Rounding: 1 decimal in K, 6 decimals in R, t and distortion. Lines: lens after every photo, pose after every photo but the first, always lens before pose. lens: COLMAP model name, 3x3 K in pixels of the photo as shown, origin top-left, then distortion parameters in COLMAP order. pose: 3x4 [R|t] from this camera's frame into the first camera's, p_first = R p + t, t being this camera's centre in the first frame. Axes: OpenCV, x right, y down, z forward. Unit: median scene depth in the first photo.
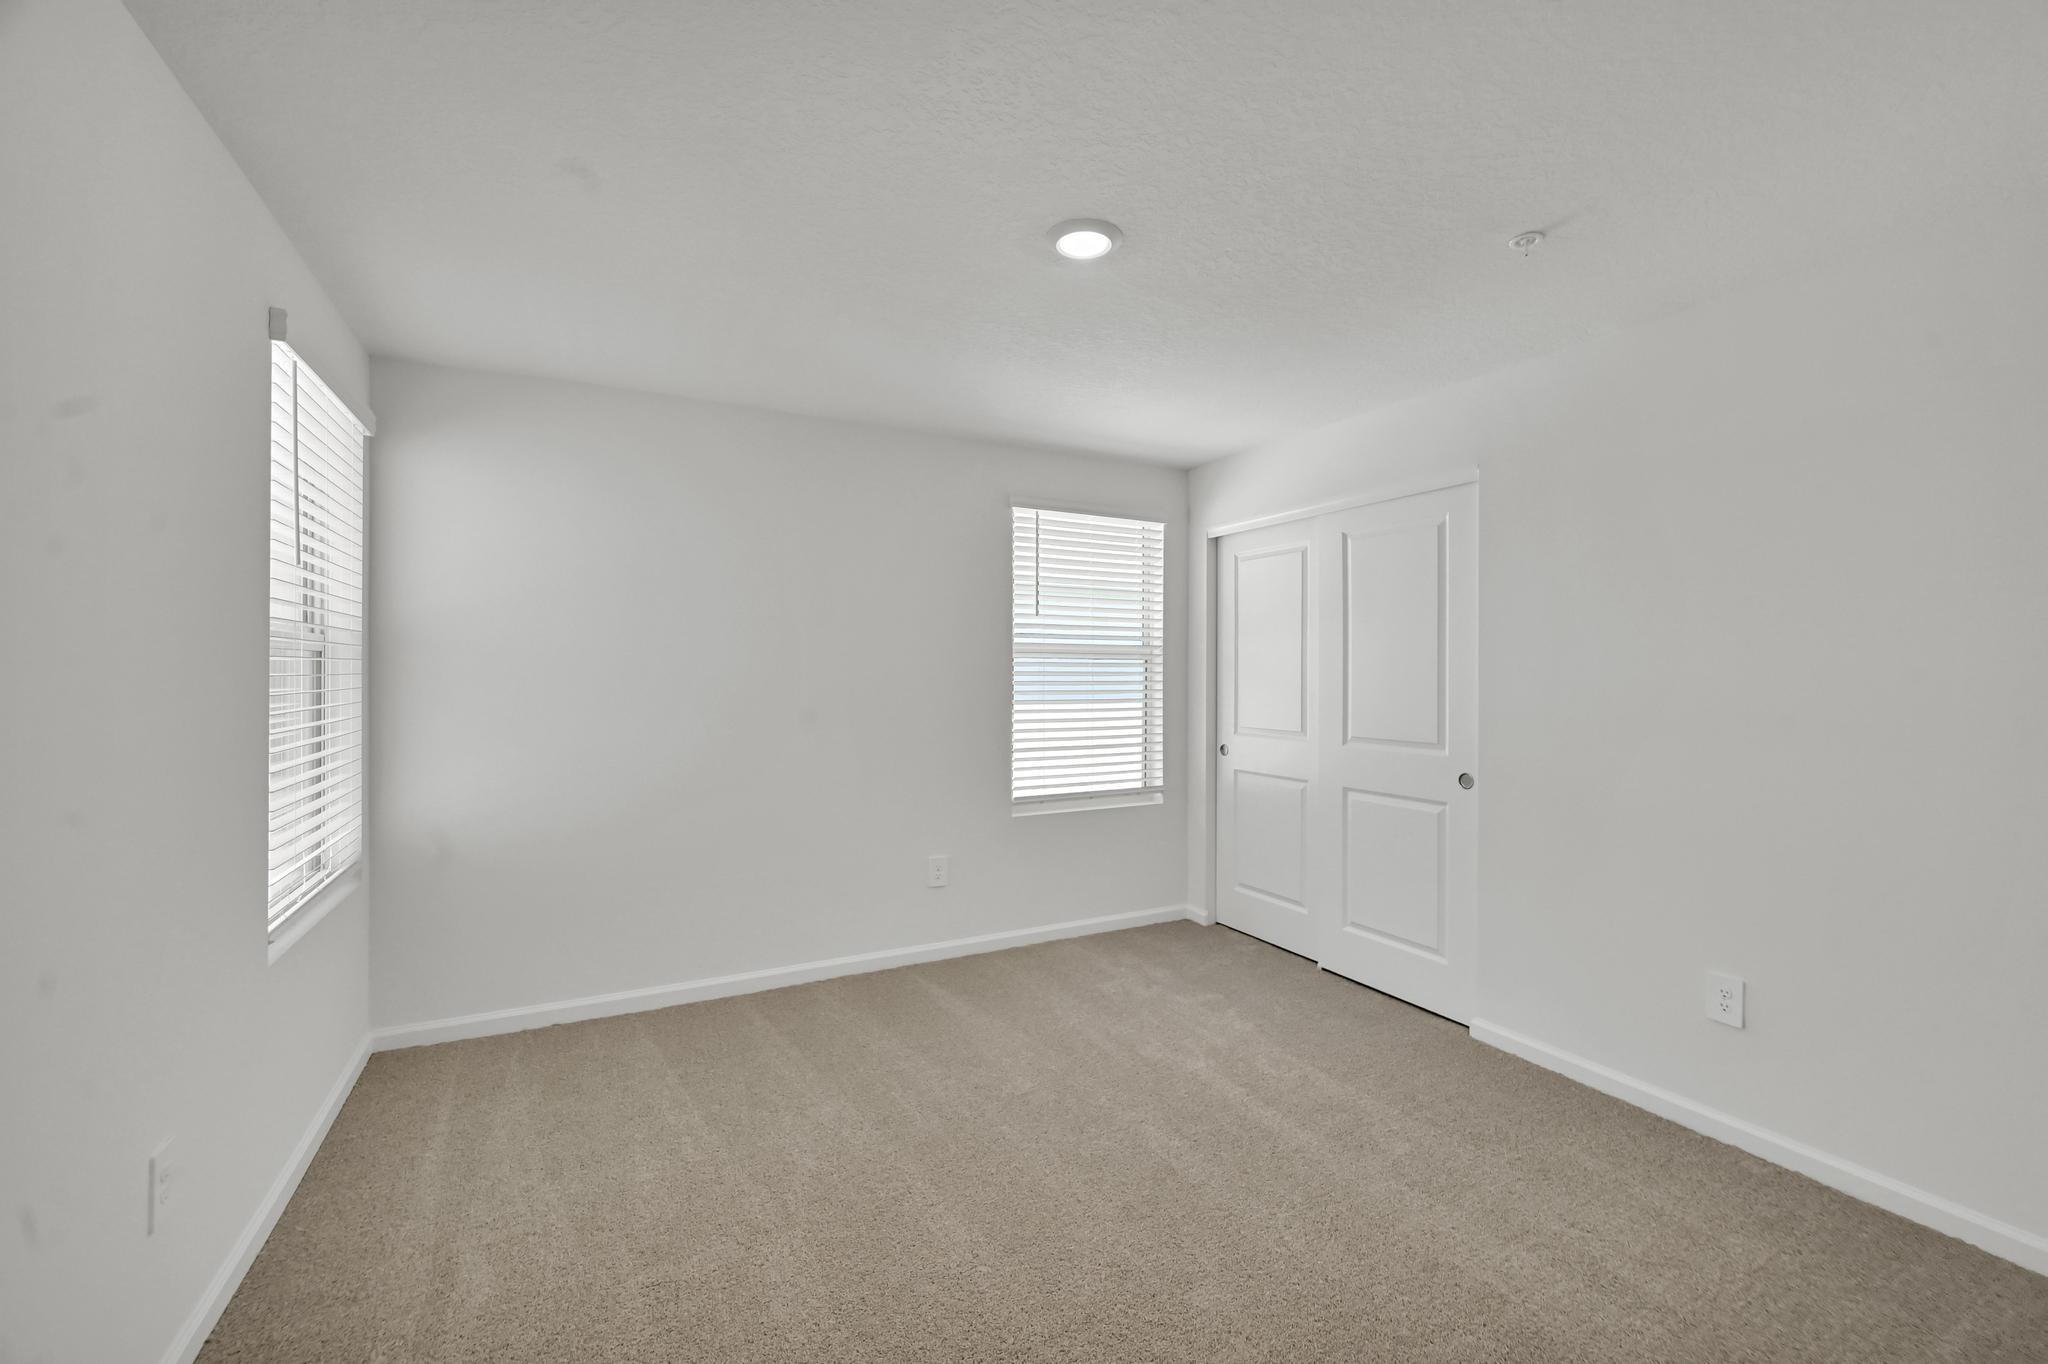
lens RADIAL K [[824.2, 0, 1023.1], [0, 824.2, 674.1], [0, 0, 1]] dist [0.000199, -0.000252]
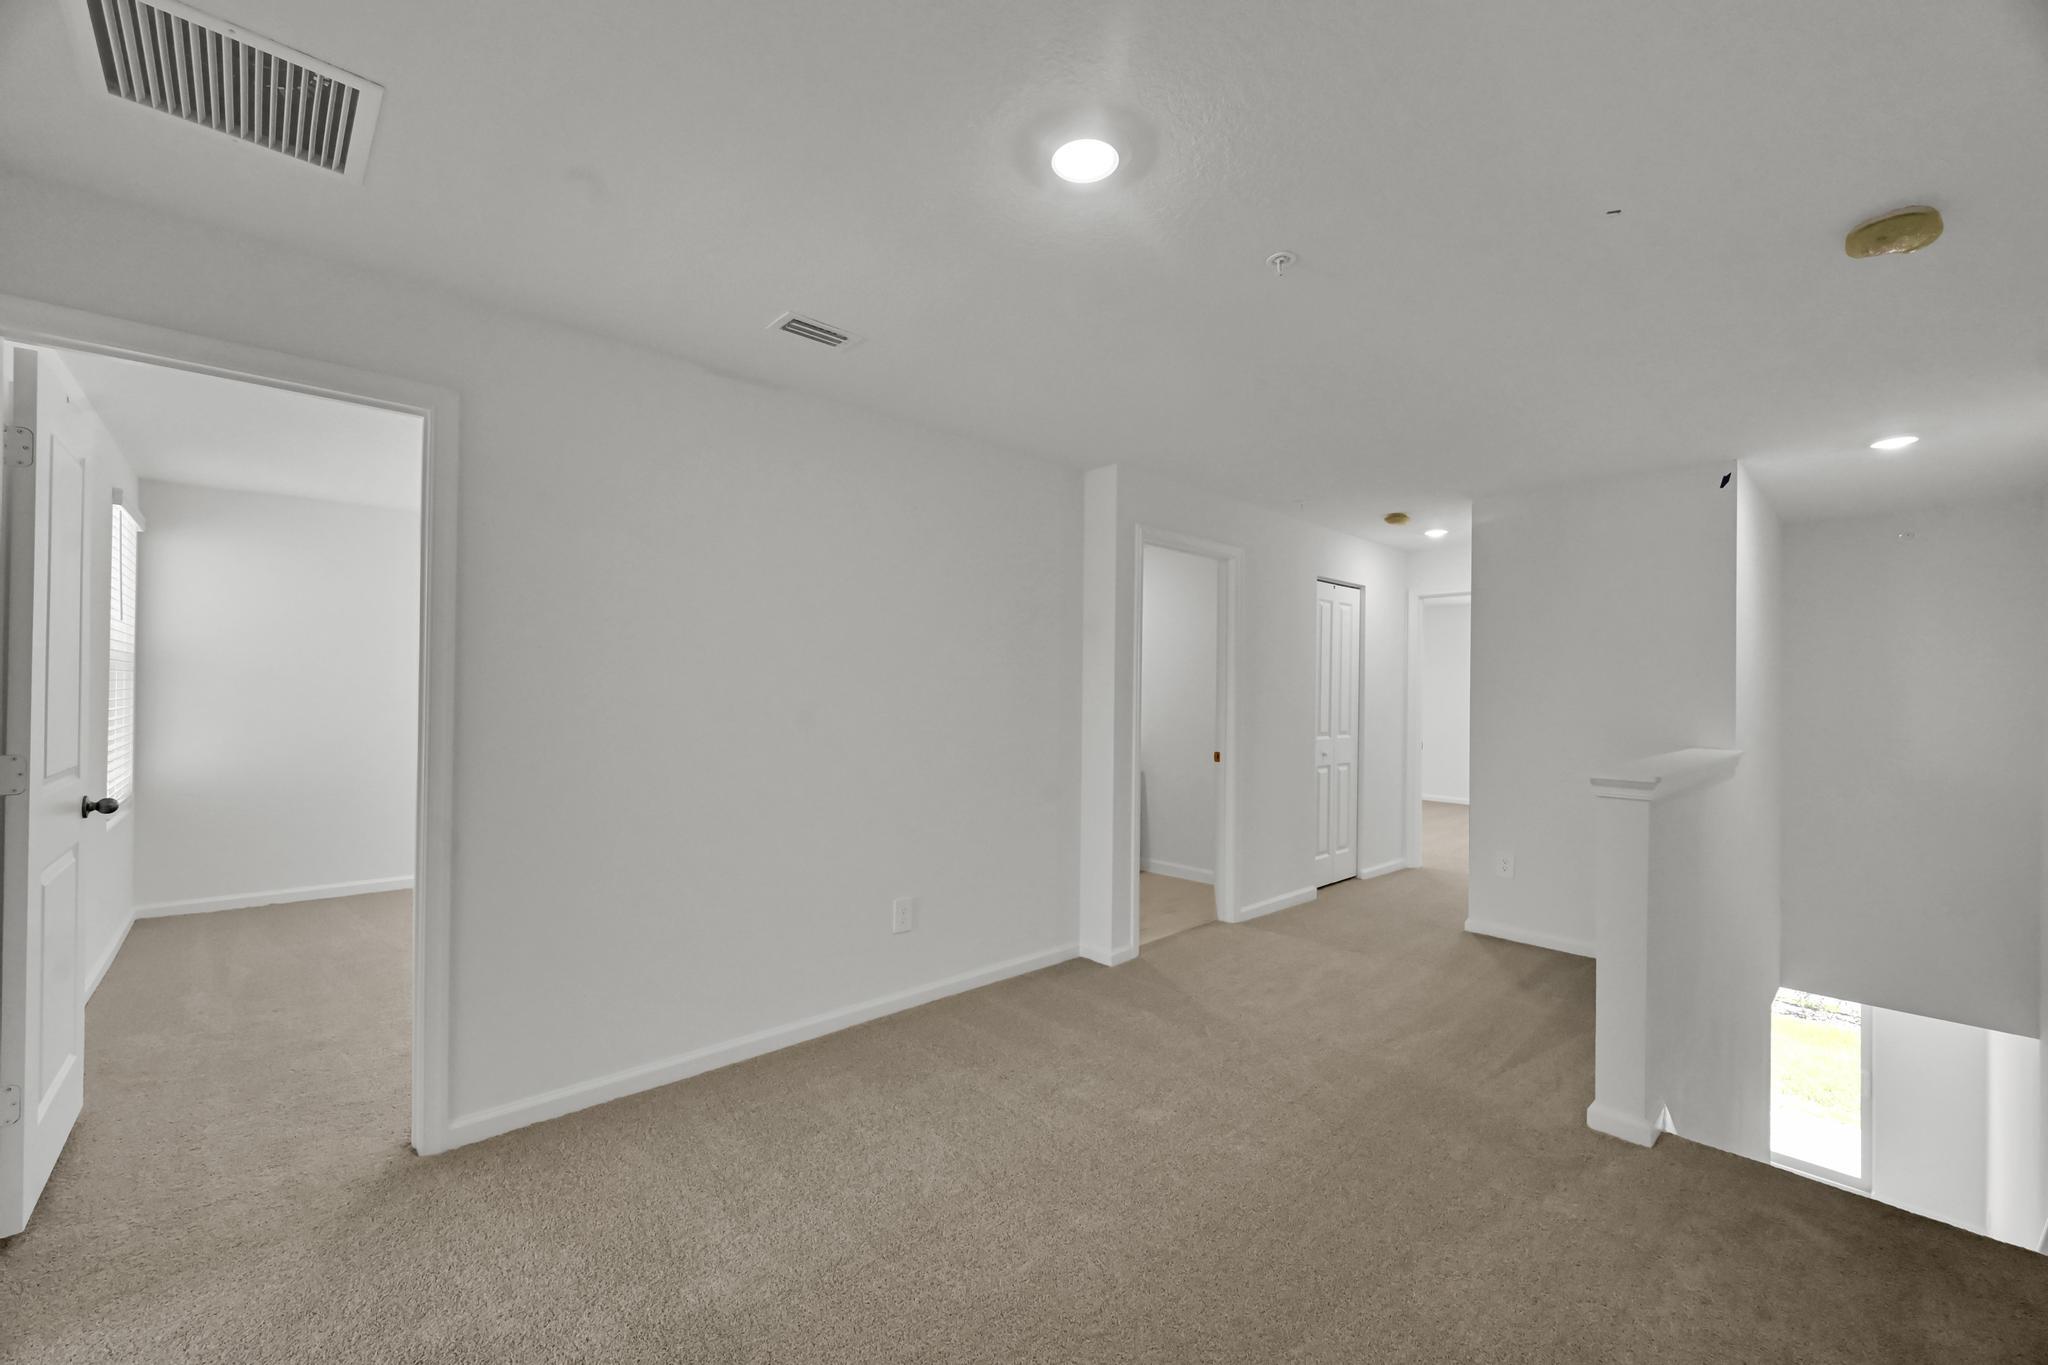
lens RADIAL K [[811.8, 0, 1012.4], [0, 811.8, 692.2], [0, 0, 1]] dist [-0.002527, -0.000301]
pose [[0.967044, 0.009681, 0.254427, 0.442654], [-0.009381, 0.999953, -0.002392, 0.010973], [-0.254438, -0.000073, 0.967089, -0.942460]]
